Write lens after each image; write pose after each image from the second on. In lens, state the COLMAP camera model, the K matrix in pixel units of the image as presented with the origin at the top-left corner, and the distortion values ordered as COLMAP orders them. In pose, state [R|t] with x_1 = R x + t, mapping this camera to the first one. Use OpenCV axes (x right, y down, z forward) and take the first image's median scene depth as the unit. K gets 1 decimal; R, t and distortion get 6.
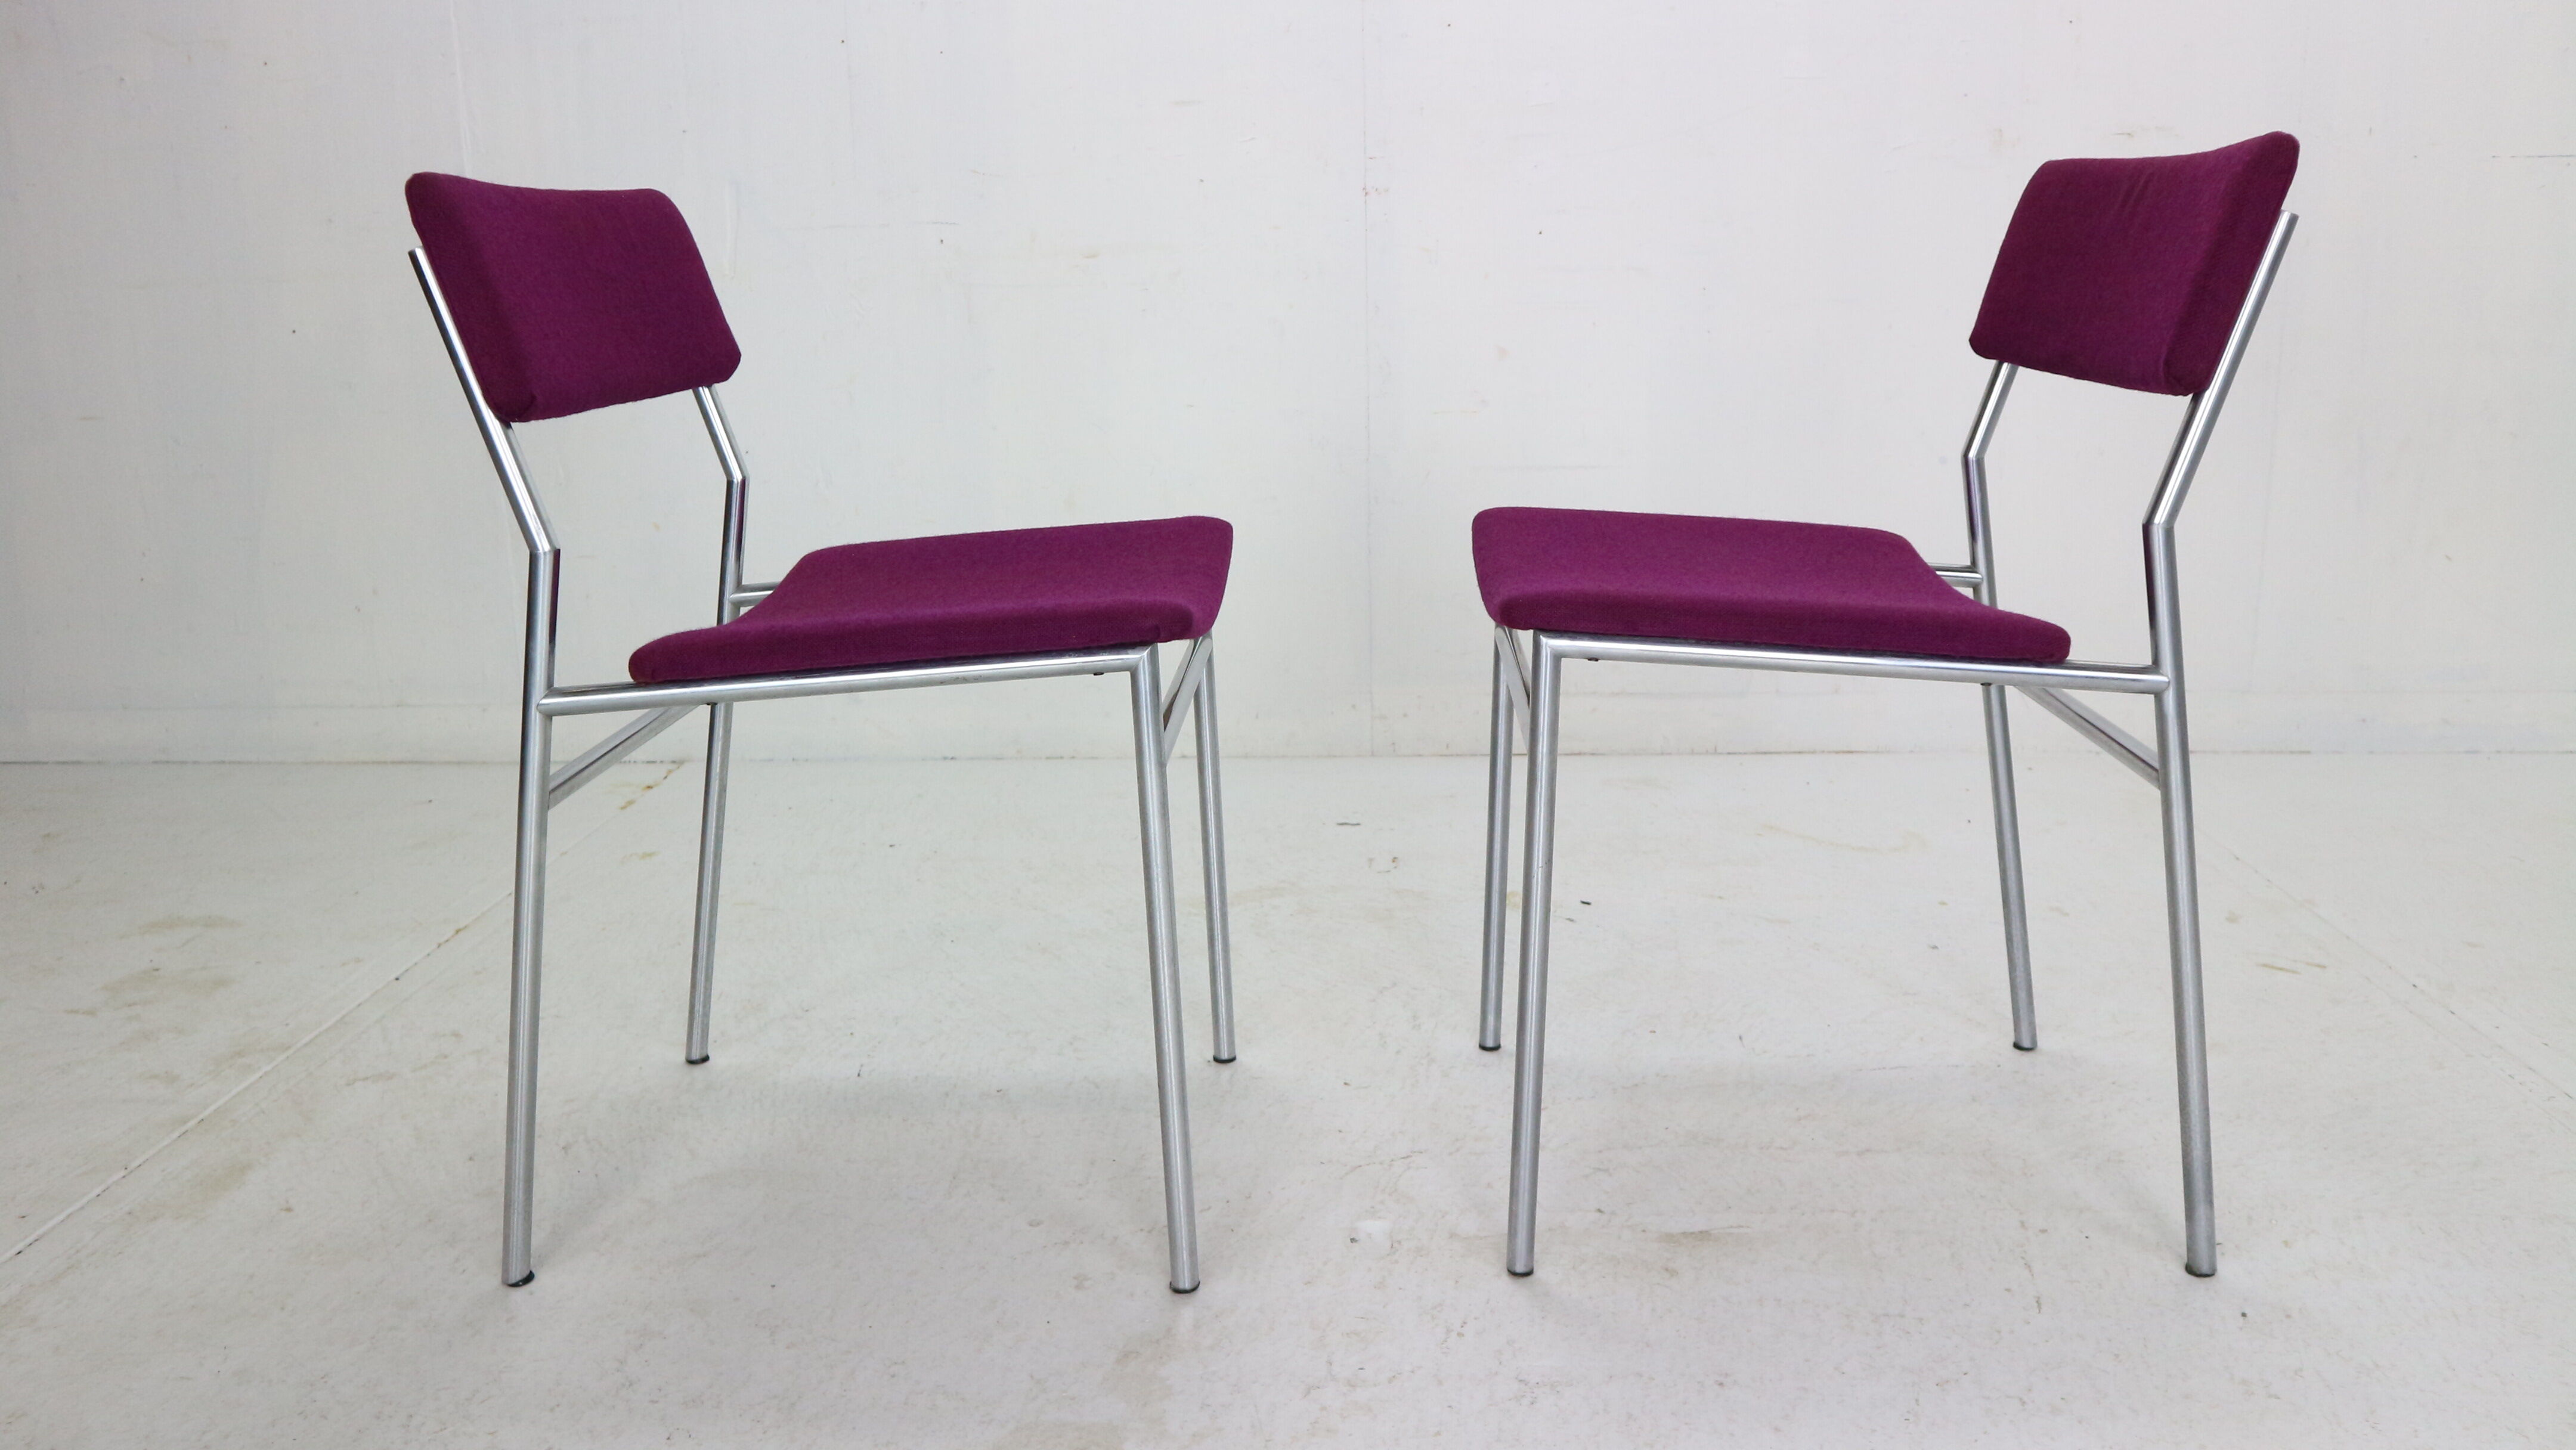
lens RADIAL K [[1975.1, 0, 1291.6], [0, 1975.1, 733.4], [0, 0, 1]] dist [-0.103151, 0.088513]
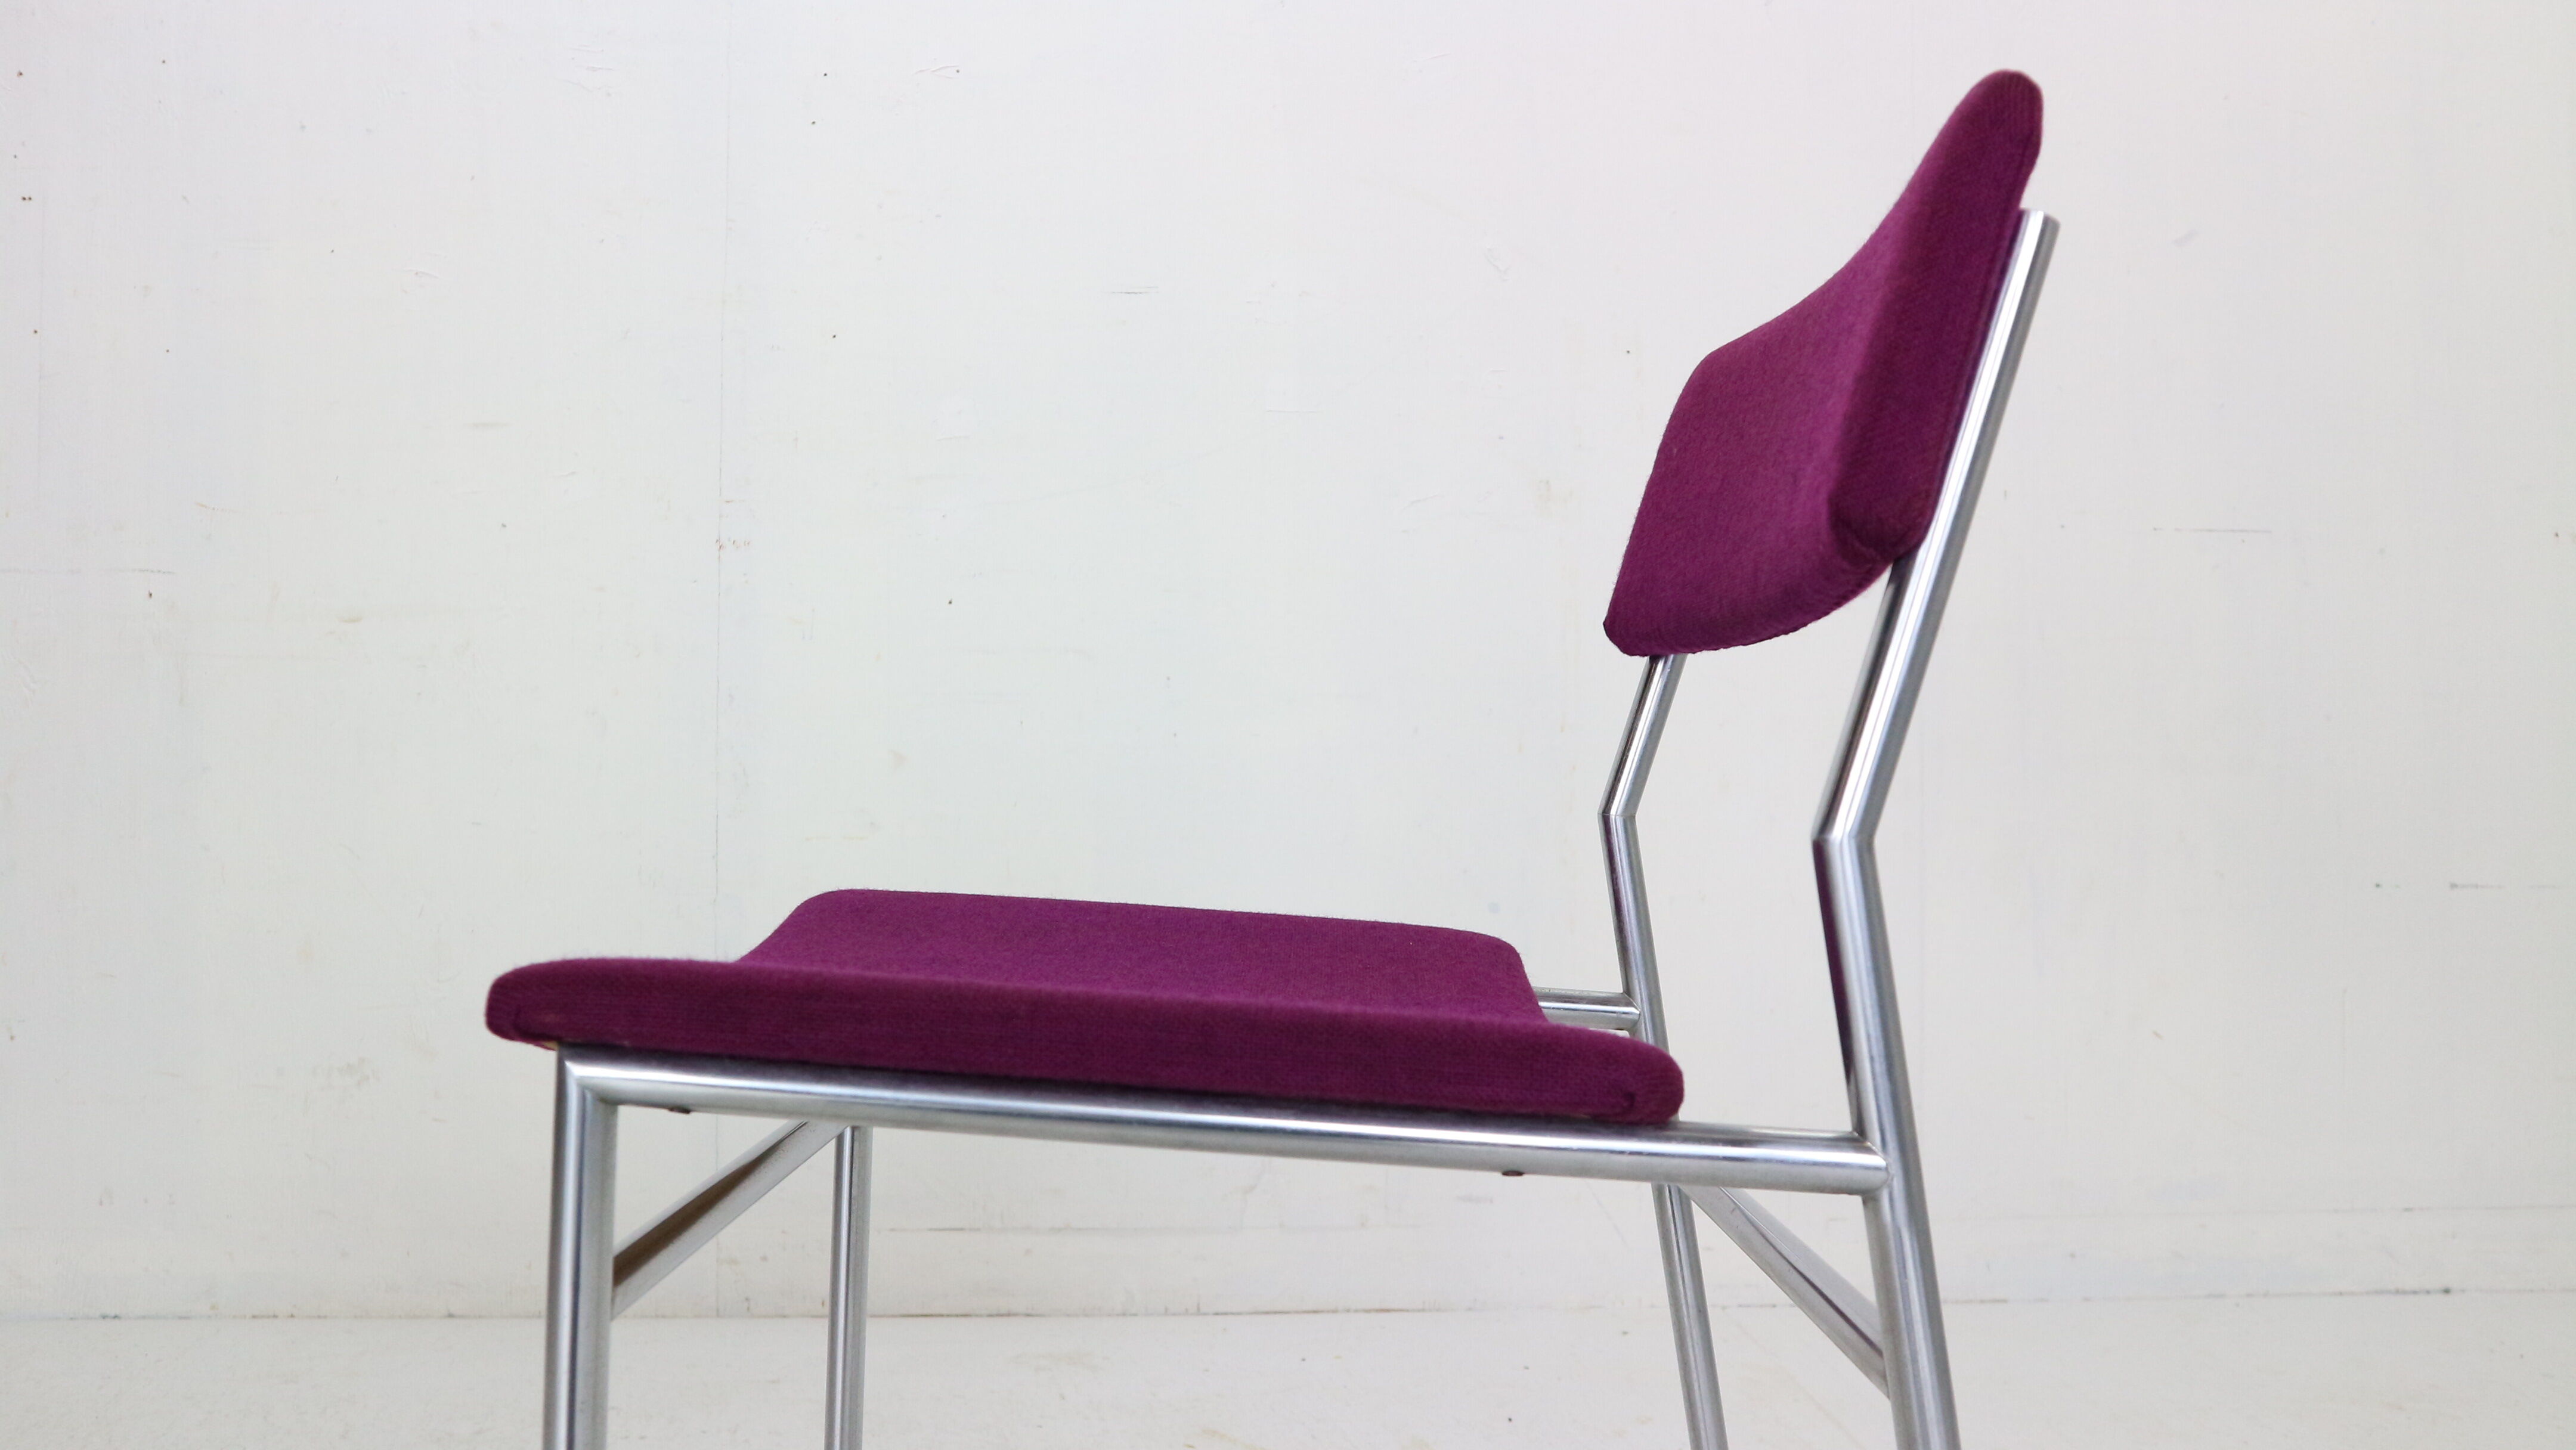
lens RADIAL K [[1979.4, 0, 1288.0], [0, 1979.4, 725.0], [0, 0, 1]] dist [-0.106224, 0.090670]
pose [[0.994372, 0.022534, 0.103517, 0.326089], [0.005358, 0.965169, -0.261571, -0.018764], [-0.105806, 0.260653, 0.959617, 0.490924]]
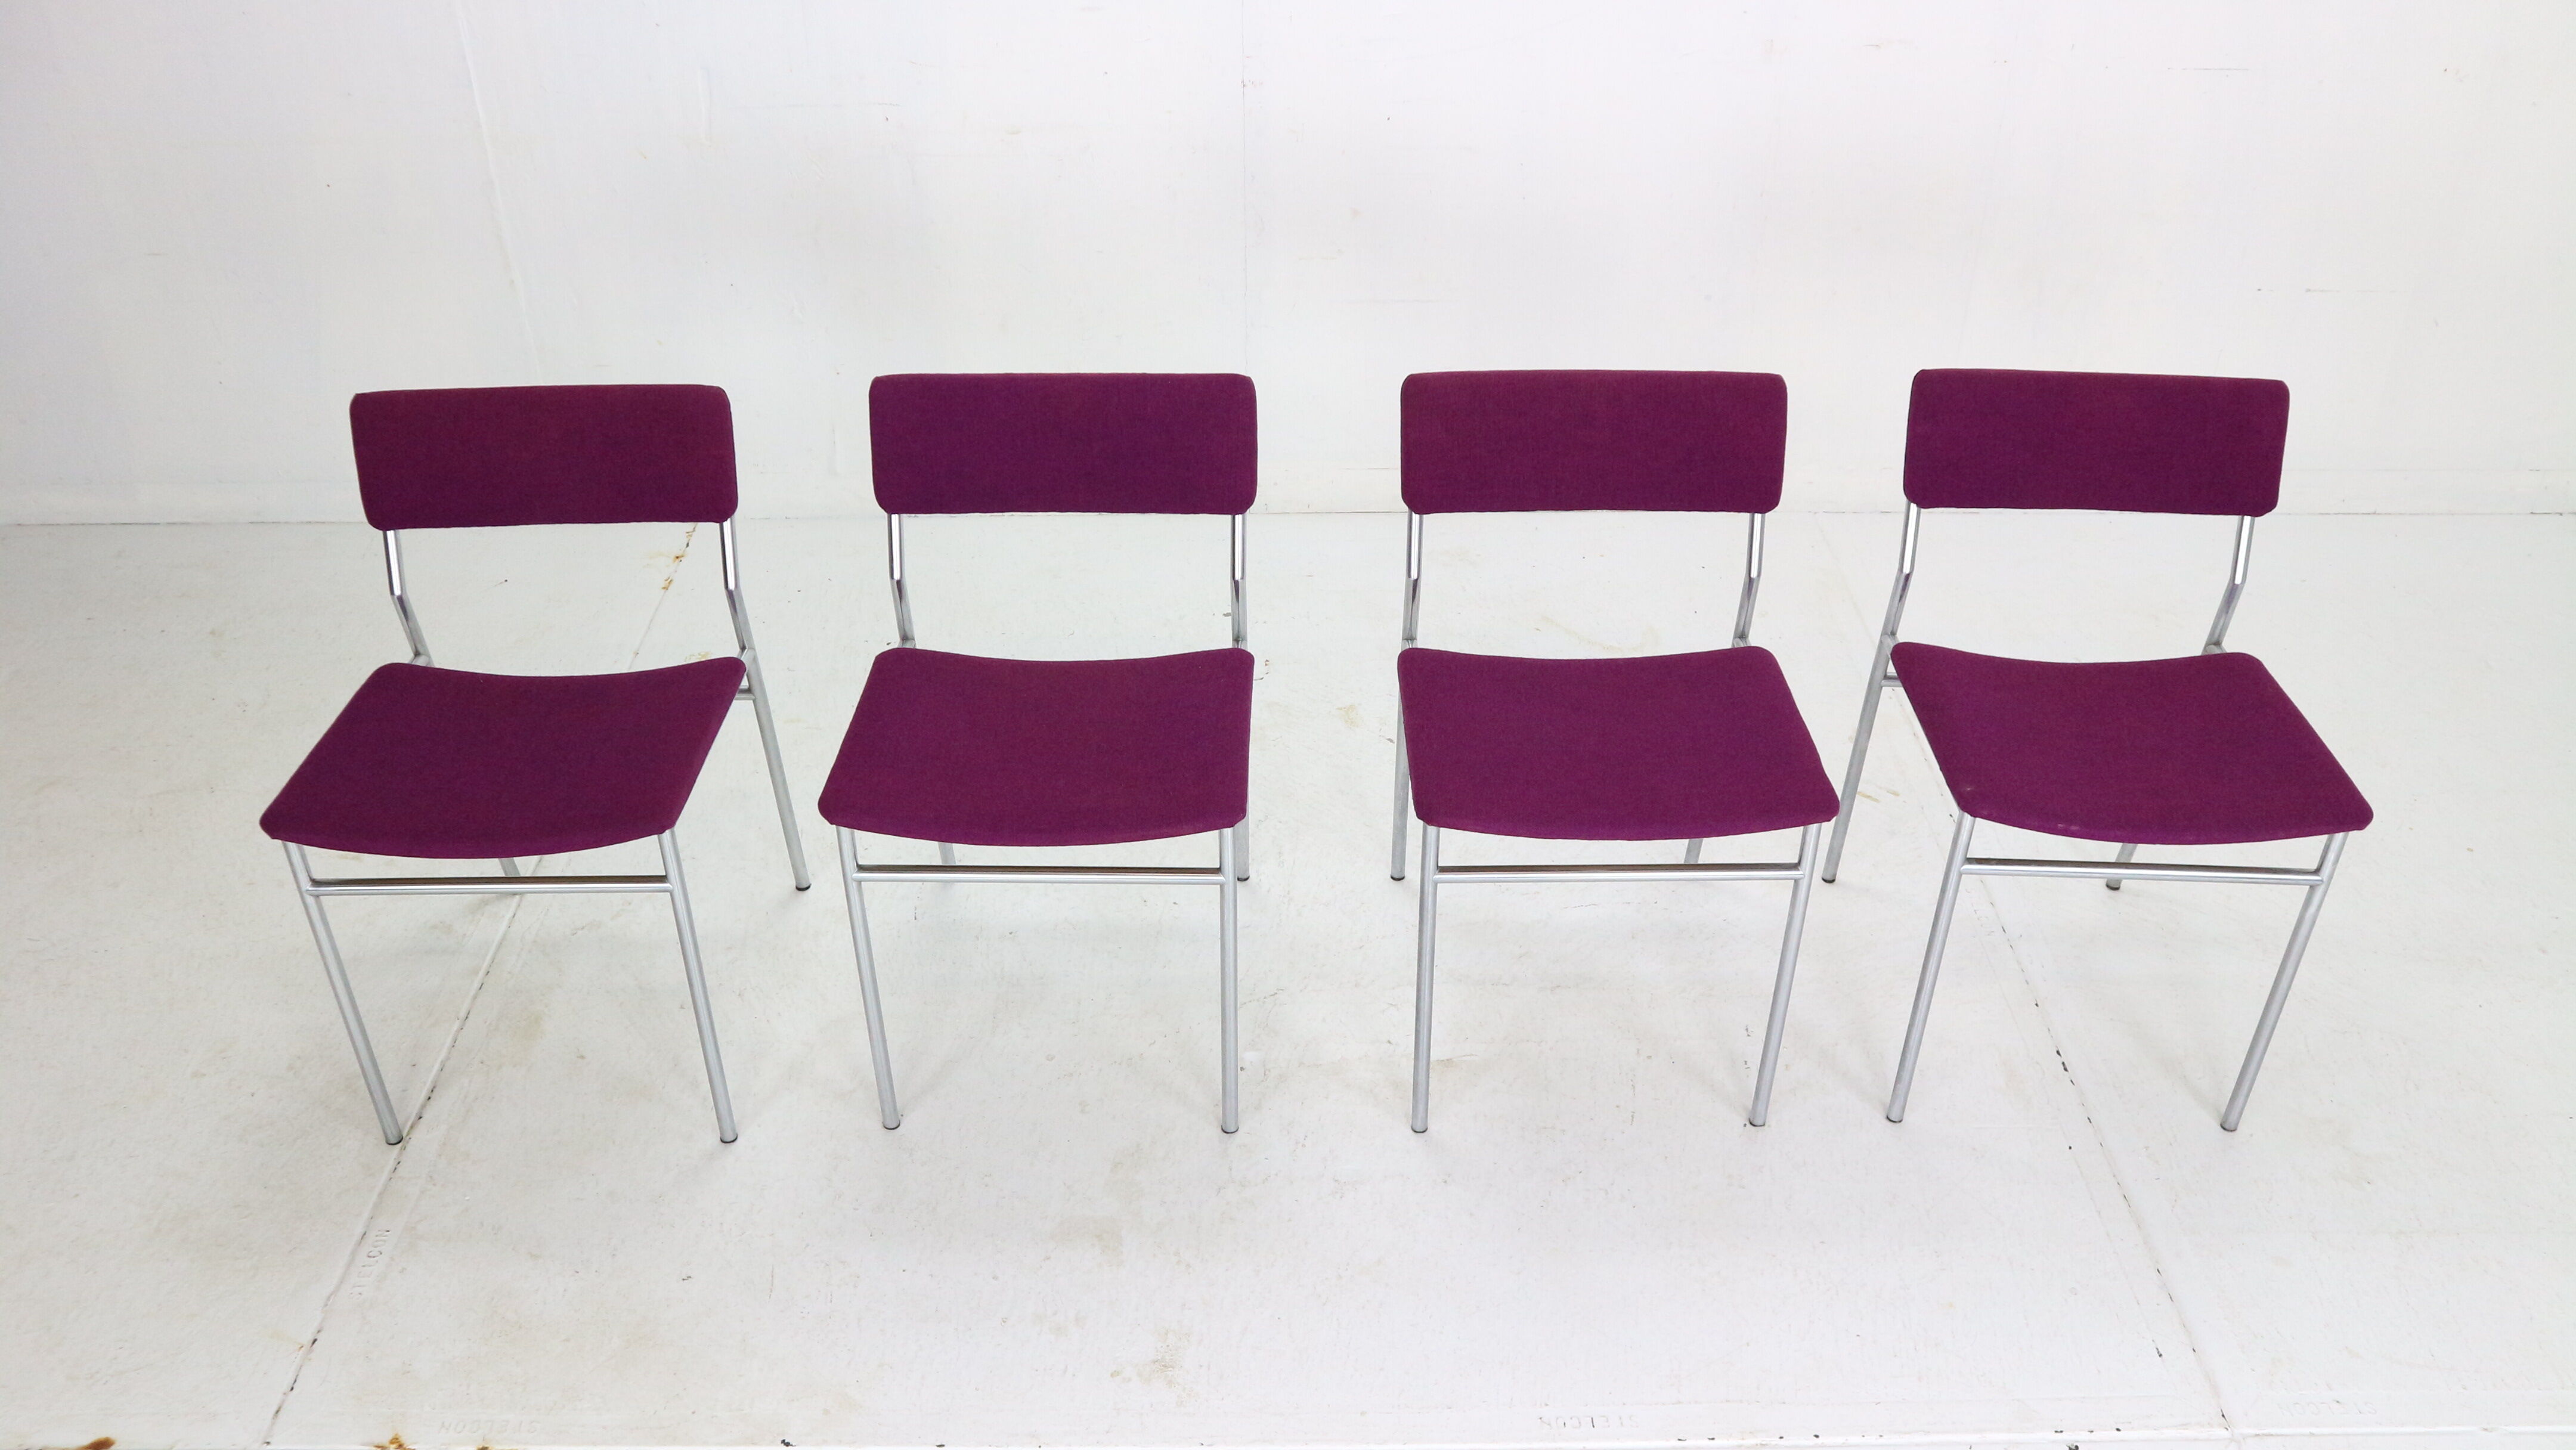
lens RADIAL K [[2039.7, 0, 1292.7], [0, 2039.7, 702.0], [0, 0, 1]] dist [-0.112865, 0.114127]
pose [[0.998052, -0.018089, 0.059713, -0.023295], [-0.003246, 0.940699, 0.339226, -0.619958], [-0.062308, -0.338758, 0.938808, -0.526272]]
